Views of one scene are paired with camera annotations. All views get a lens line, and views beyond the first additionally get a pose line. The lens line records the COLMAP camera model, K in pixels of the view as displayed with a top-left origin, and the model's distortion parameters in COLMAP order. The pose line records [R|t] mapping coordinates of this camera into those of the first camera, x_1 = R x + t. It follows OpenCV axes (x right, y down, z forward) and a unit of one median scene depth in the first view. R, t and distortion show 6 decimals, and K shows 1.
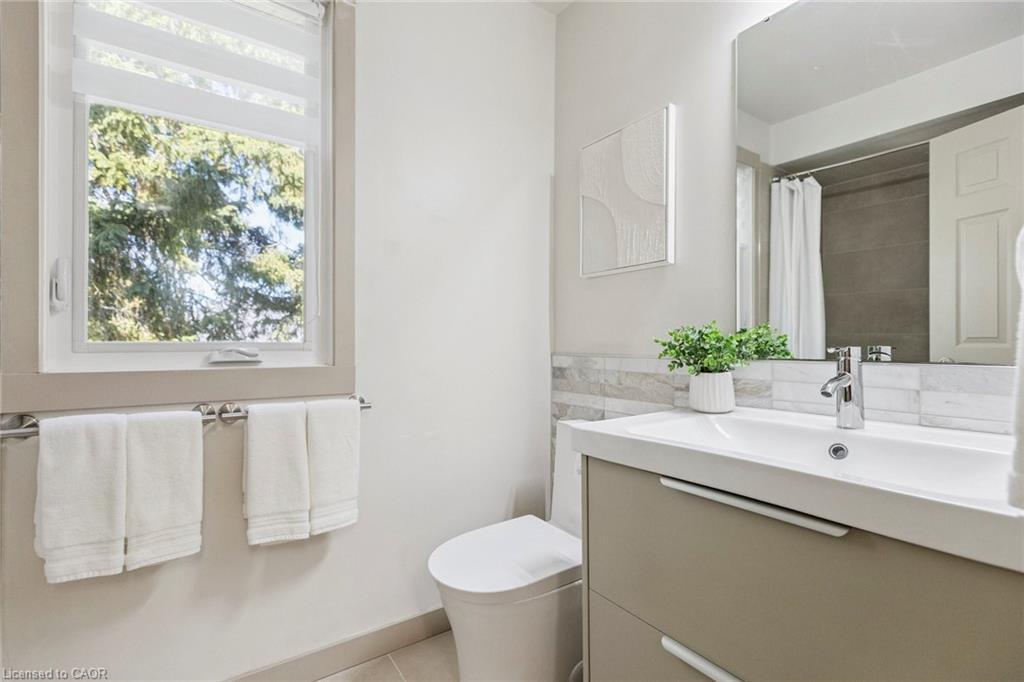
lens RADIAL K [[466.1, 0, 513.1], [0, 466.1, 342.1], [0, 0, 1]] dist [0.002193, -0.000263]
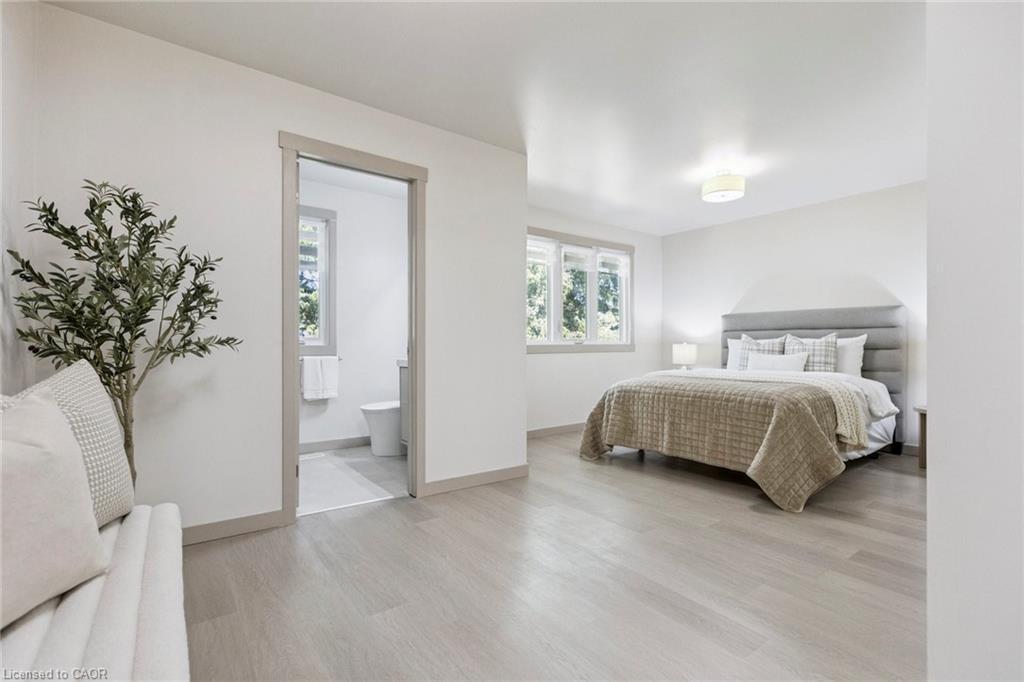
lens RADIAL K [[466.1, 0, 510.9], [0, 466.1, 340.8], [0, 0, 1]] dist [0.002193, -0.000263]
pose [[0.999018, -0.003306, 0.044184, 0.614196], [0.003207, 0.999992, 0.002303, 0.021632], [-0.044191, -0.002159, 0.999021, -1.938548]]
